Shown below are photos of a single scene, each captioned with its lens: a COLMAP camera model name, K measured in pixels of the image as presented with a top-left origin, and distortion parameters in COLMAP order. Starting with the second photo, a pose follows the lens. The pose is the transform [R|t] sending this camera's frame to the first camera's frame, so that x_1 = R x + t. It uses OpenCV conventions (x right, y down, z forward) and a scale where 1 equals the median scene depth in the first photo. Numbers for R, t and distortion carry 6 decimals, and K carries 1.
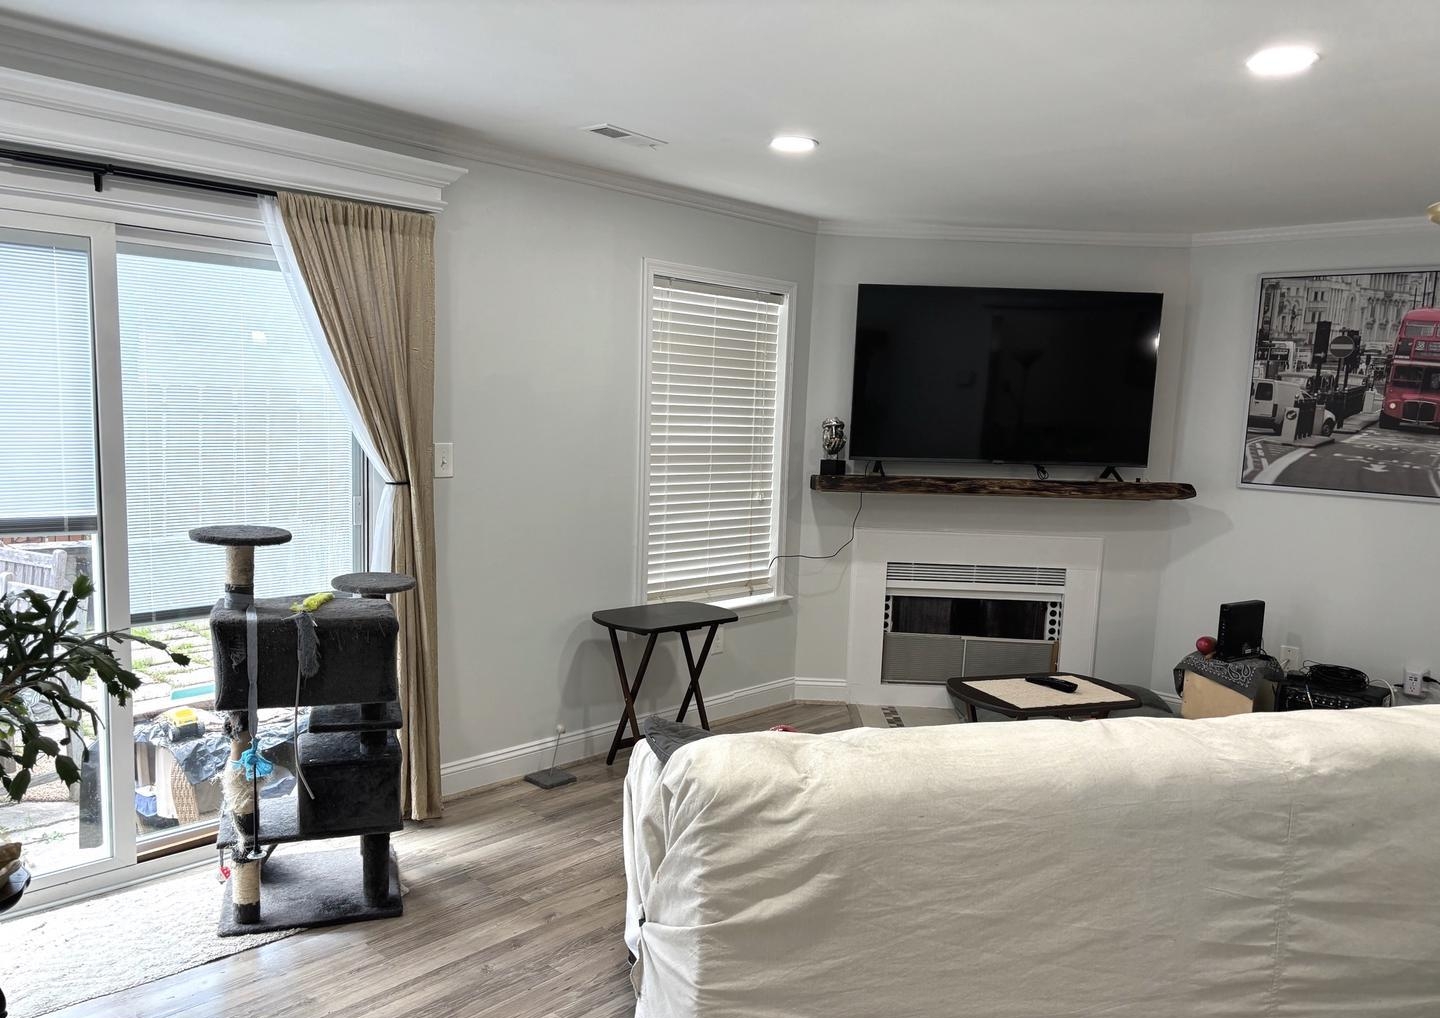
lens RADIAL K [[1087.7, 0, 703.6], [0, 1087.7, 561.2], [0, 0, 1]] dist [0.047060, -0.042145]
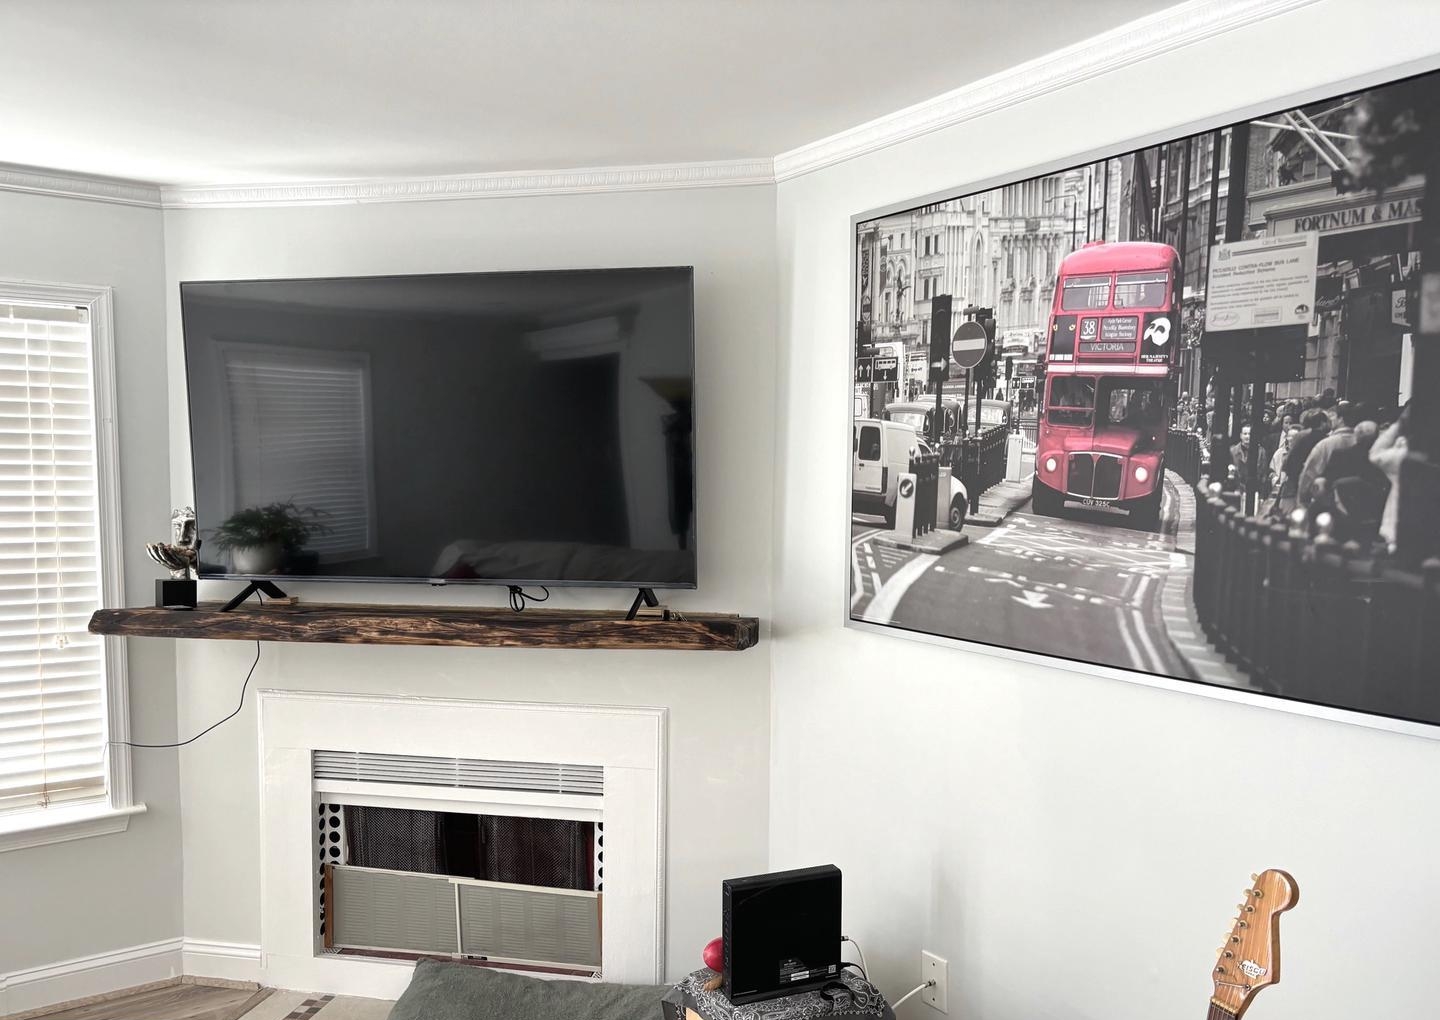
lens RADIAL K [[1087.7, 0, 703.6], [0, 1087.7, 562.2], [0, 0, 1]] dist [0.047060, -0.042145]
pose [[0.978719, -0.013303, -0.204774, 0.552156], [0.000339, 0.998000, -0.063217, -0.069317], [0.205205, 0.061802, 0.976766, 0.508567]]
